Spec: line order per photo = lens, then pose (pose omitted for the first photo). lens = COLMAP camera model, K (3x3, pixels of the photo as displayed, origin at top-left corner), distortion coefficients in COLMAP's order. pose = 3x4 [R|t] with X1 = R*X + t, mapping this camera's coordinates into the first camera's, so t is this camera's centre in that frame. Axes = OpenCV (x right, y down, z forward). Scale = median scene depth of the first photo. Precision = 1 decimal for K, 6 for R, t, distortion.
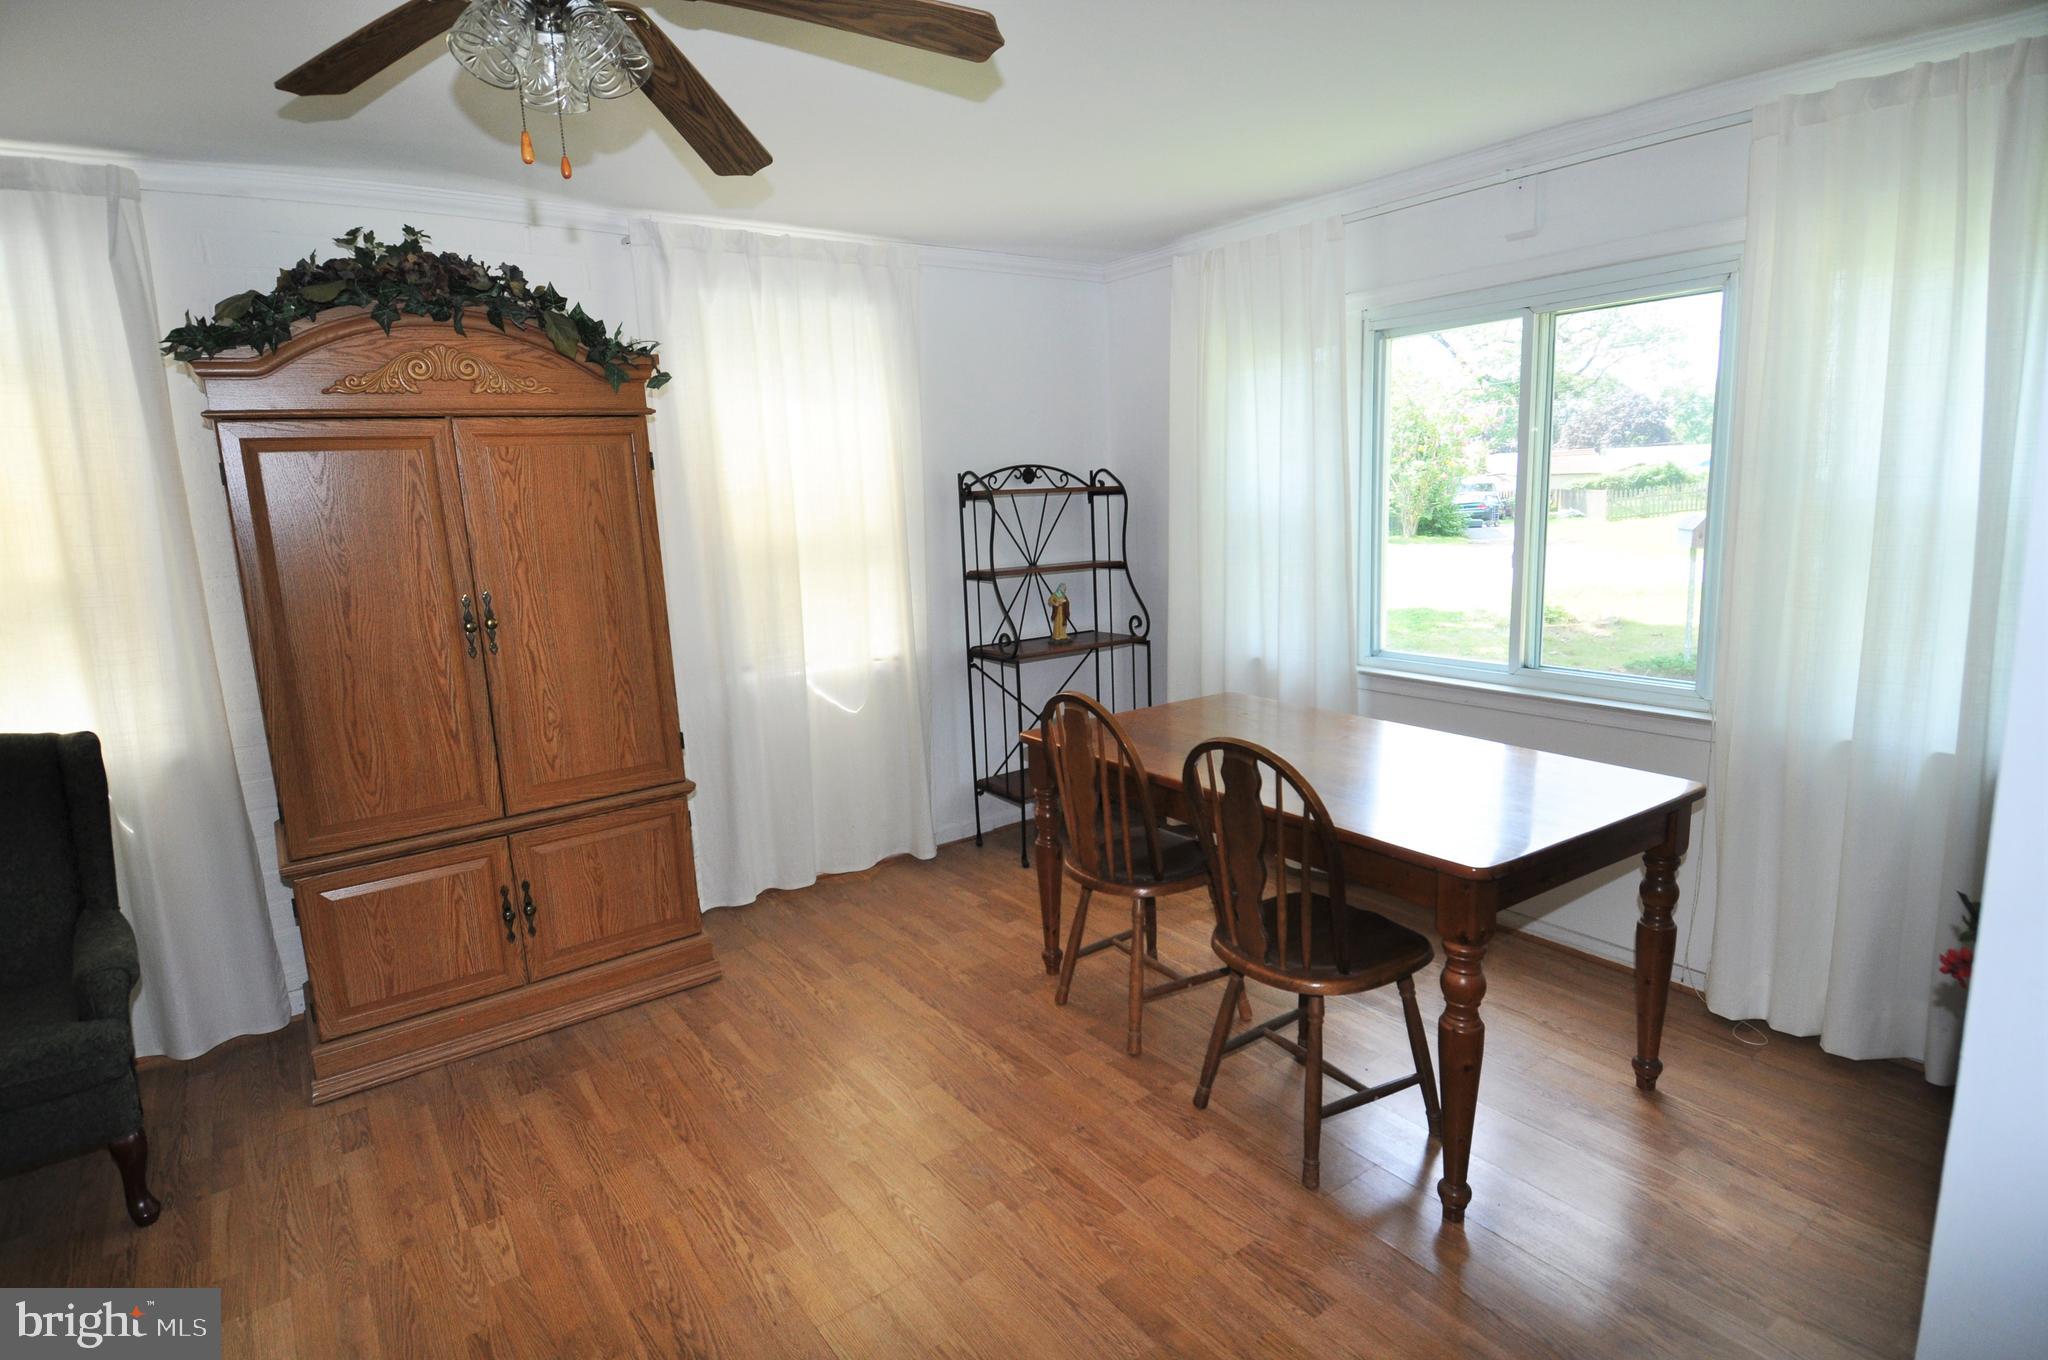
lens RADIAL K [[1078.9, 0, 1025.3], [0, 1078.9, 672.0], [0, 0, 1]] dist [0.015151, -0.001911]
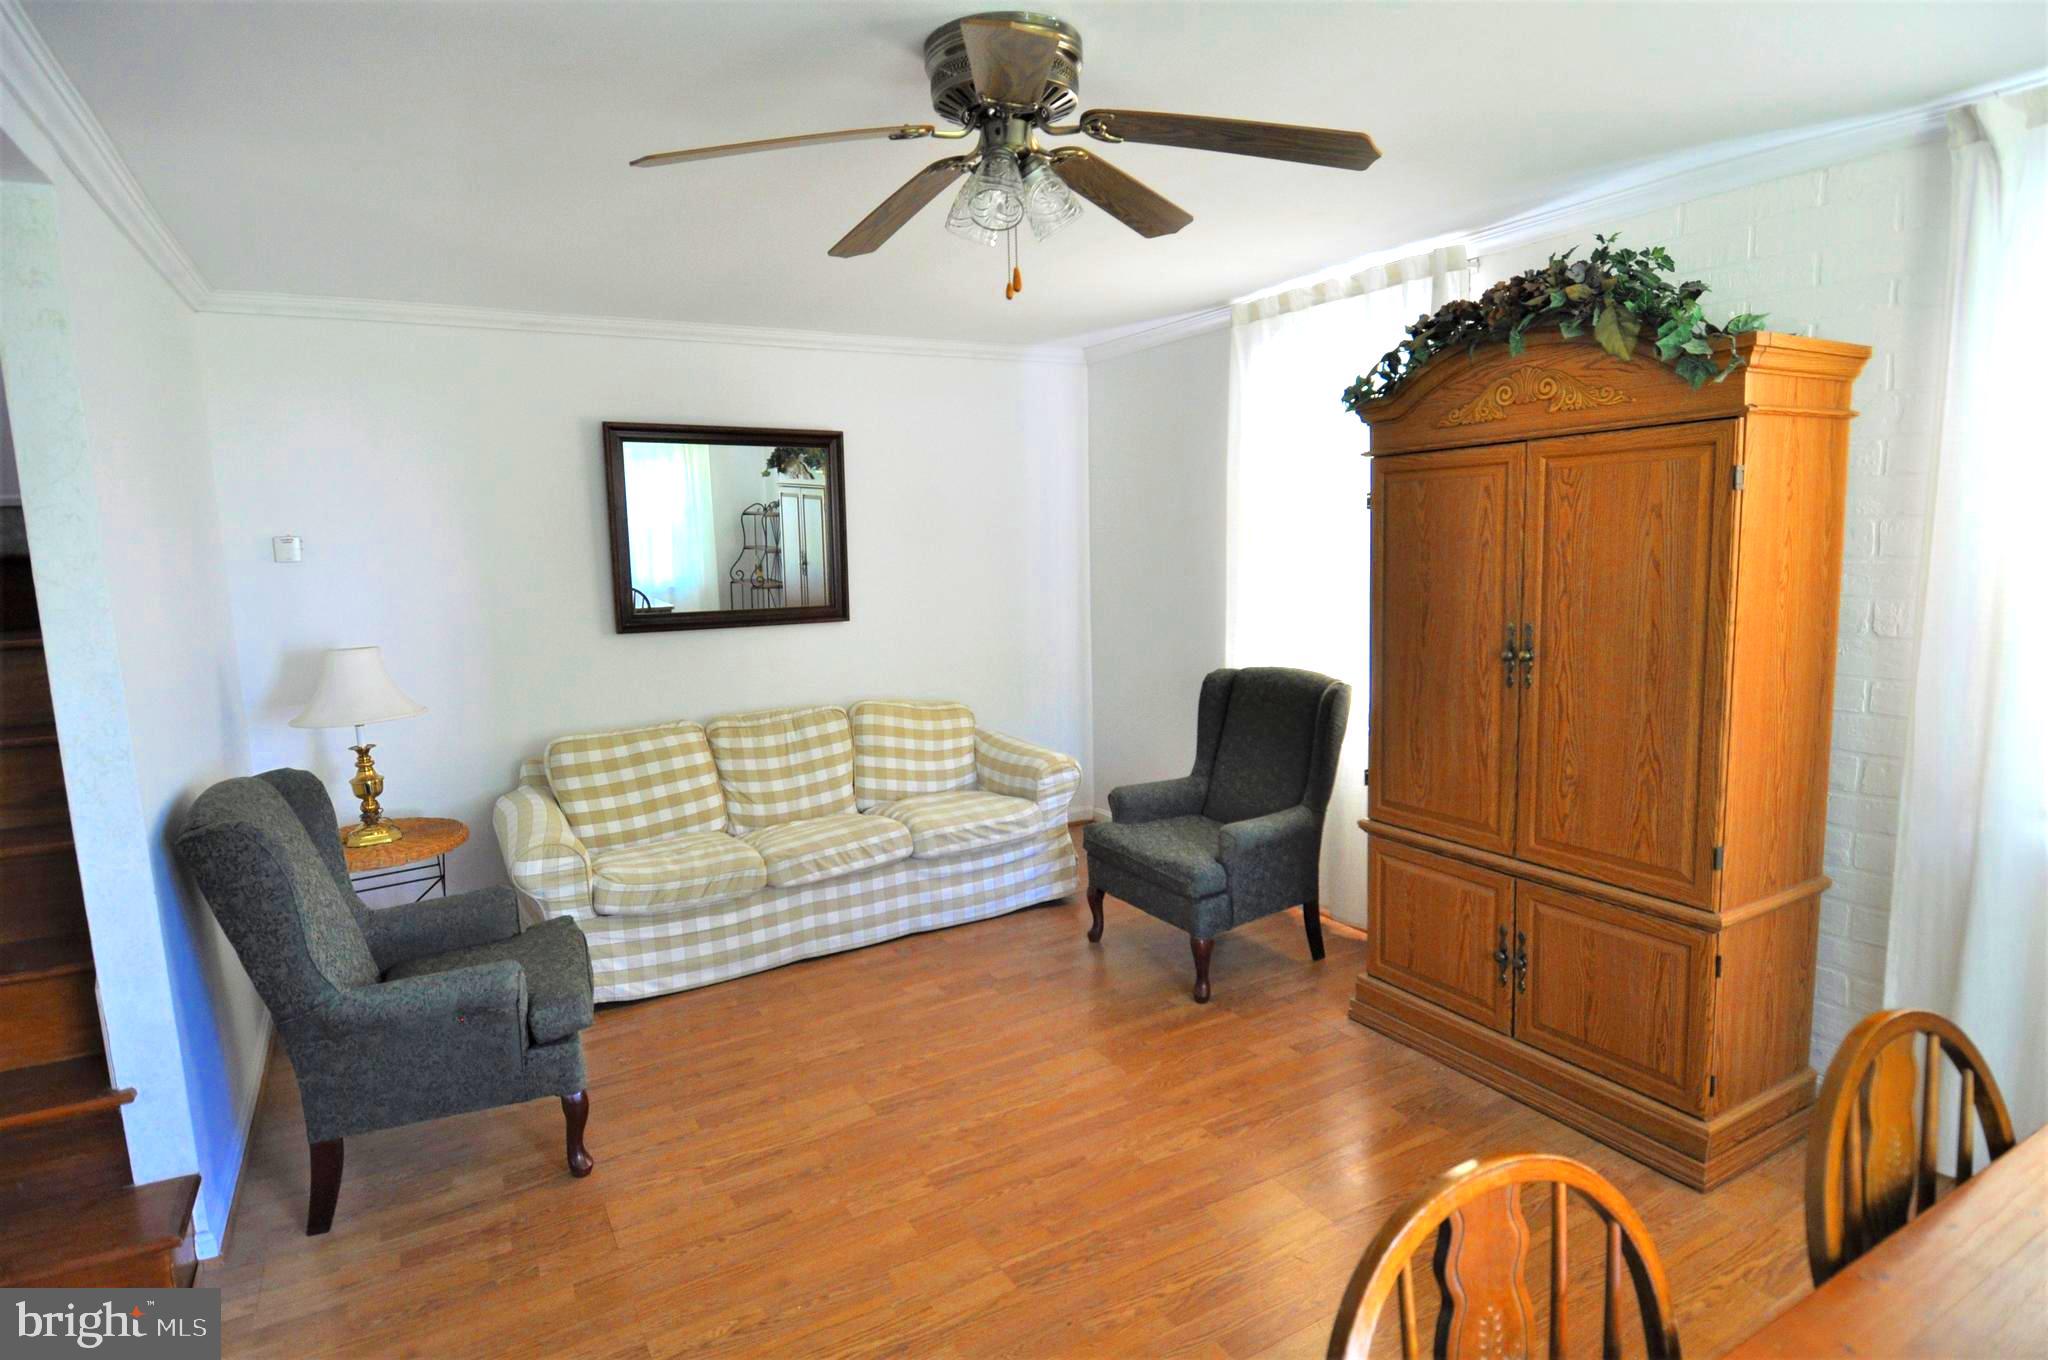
lens RADIAL K [[1078.9, 0, 1024.3], [0, 1078.9, 678.2], [0, 0, 1]] dist [0.015151, -0.001911]
pose [[-0.094162, 0.171859, -0.980611, 0.463745], [-0.146349, 0.971897, 0.184385, -0.132003], [0.984741, 0.160873, -0.066364, 0.613059]]
